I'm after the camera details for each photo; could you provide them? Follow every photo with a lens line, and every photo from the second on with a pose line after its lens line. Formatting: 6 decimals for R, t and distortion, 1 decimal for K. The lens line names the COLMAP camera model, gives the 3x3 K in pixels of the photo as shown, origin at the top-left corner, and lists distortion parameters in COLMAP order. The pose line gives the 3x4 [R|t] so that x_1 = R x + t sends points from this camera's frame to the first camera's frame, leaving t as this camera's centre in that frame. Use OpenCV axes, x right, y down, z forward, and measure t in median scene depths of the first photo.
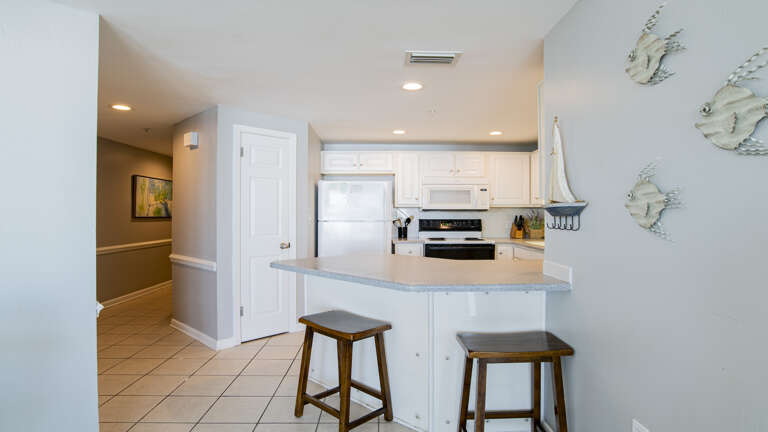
lens RADIAL K [[413.4, 0, 391.4], [0, 413.4, 216.6], [0, 0, 1]] dist [-0.028597, 0.002134]
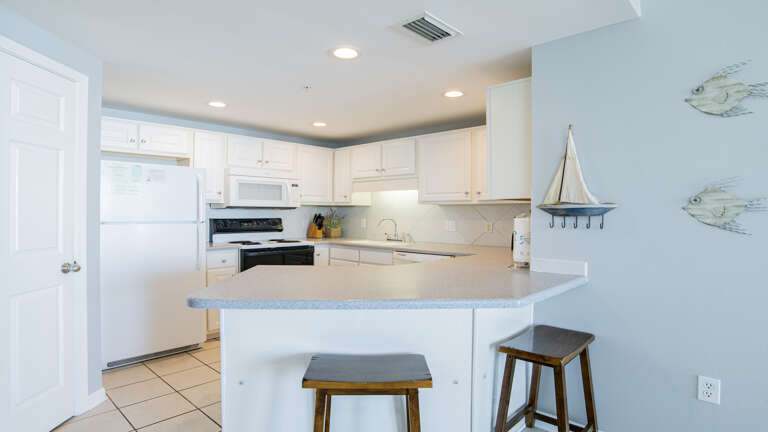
lens RADIAL K [[413.4, 0, 389.8], [0, 413.4, 215.6], [0, 0, 1]] dist [-0.028597, 0.002134]
pose [[0.697273, -0.002851, 0.716800, -0.277556], [0.000564, 0.999994, 0.003428, -0.002387], [-0.716805, -0.001986, 0.697270, 0.228379]]
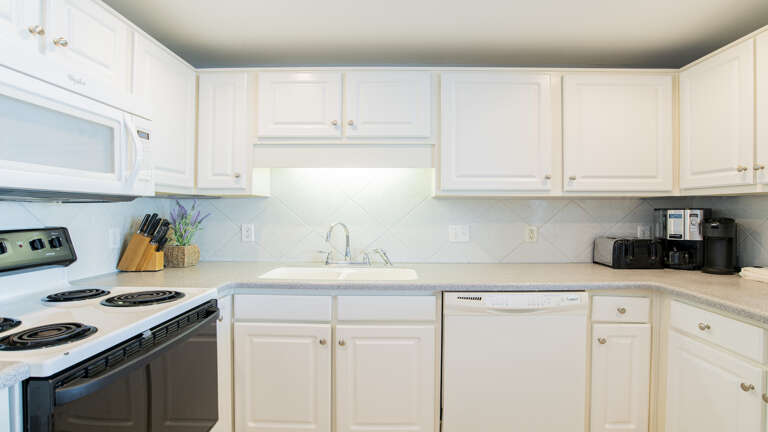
lens RADIAL K [[413.4, 0, 387.2], [0, 413.4, 210.5], [0, 0, 1]] dist [-0.028597, 0.002134]
pose [[0.046987, 0.002826, 0.998892, -0.085203], [0.002066, 0.999994, -0.002926, -0.004831], [-0.998893, 0.002201, 0.046980, 0.801725]]
